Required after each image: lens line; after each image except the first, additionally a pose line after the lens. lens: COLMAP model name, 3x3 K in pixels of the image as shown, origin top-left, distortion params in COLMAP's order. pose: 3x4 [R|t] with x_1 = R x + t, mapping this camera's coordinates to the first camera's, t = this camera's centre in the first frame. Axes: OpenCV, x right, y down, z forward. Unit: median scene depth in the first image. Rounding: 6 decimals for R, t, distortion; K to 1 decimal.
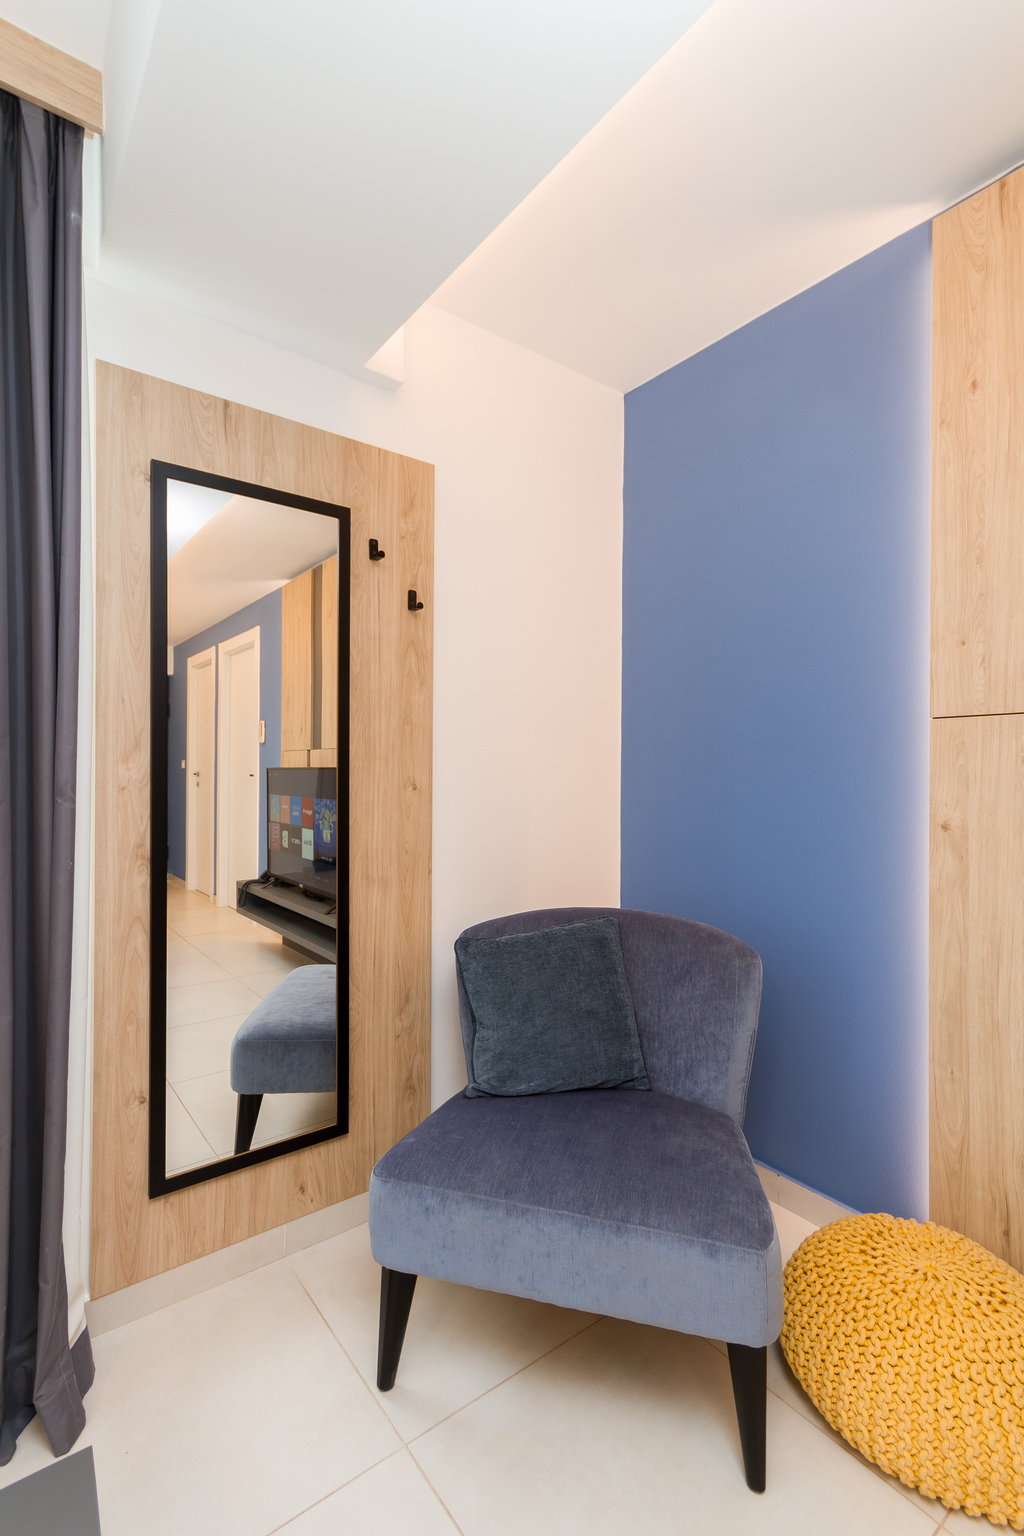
lens RADIAL K [[719.8, 0, 484.3], [0, 719.8, 775.9], [0, 0, 1]] dist [0.002112, -0.000242]
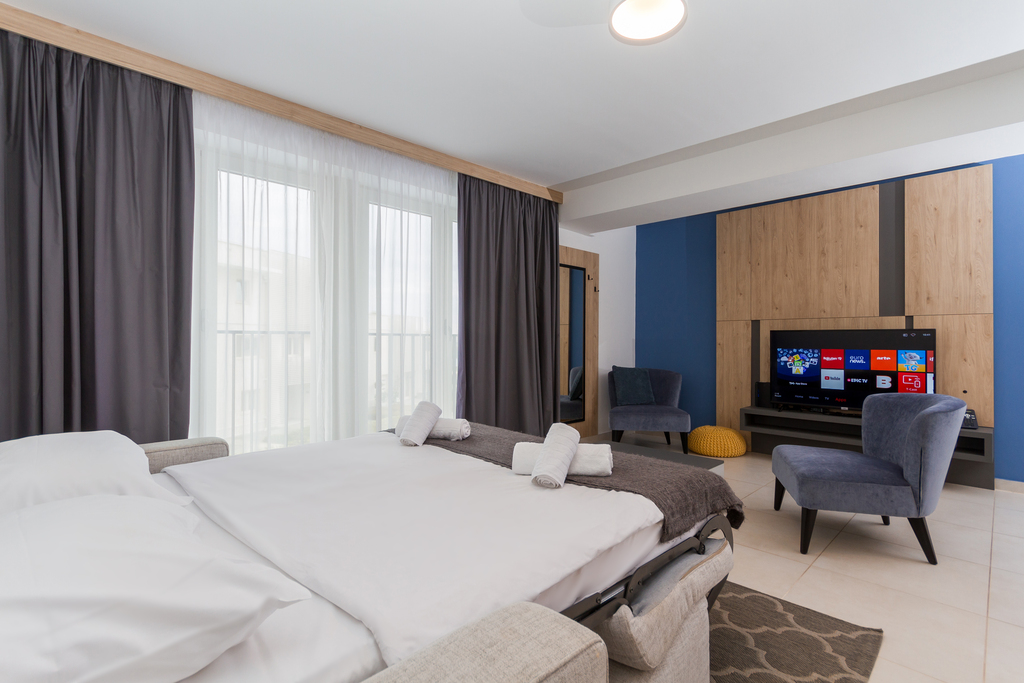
lens RADIAL K [[483.9, 0, 512.0], [0, 483.9, 341.5], [0, 0, 1]] dist [-0.003904, -0.000376]
pose [[0.989053, 0.000244, 0.147561, -1.033100], [0.000538, 0.999986, -0.005256, 0.061759], [-0.147560, 0.005278, 0.989039, -1.704292]]
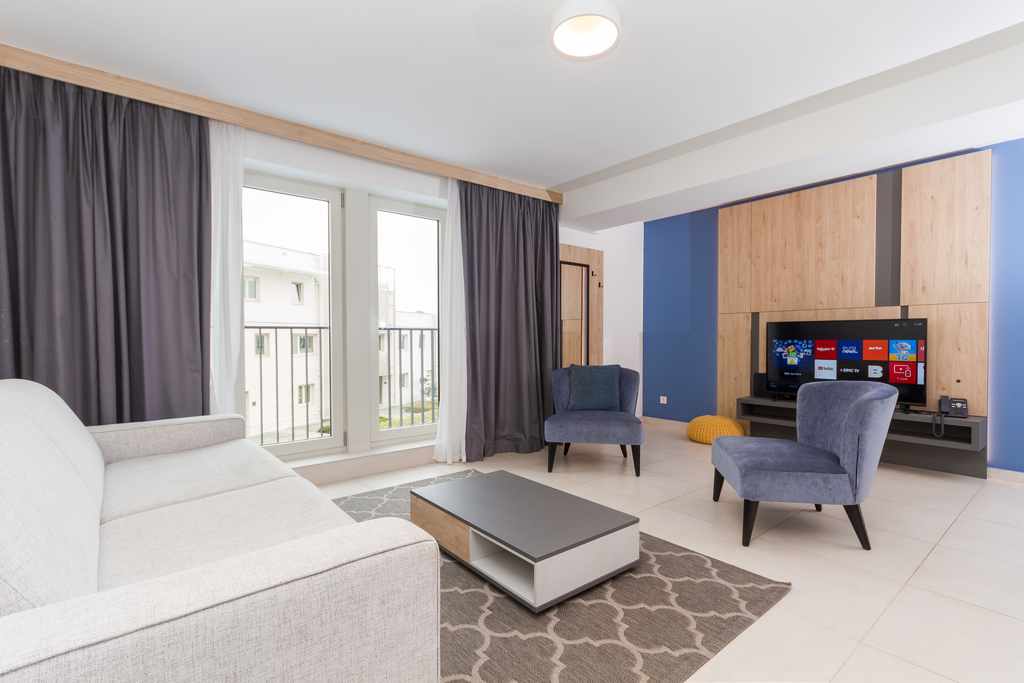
lens RADIAL K [[479.9, 0, 508.2], [0, 479.9, 352.4], [0, 0, 1]] dist [0.002112, -0.000242]
pose [[0.998896, -0.005837, 0.046608, -0.827781], [0.004849, 0.999762, 0.021276, 0.091478], [-0.046721, -0.021026, 0.998687, -1.904423]]
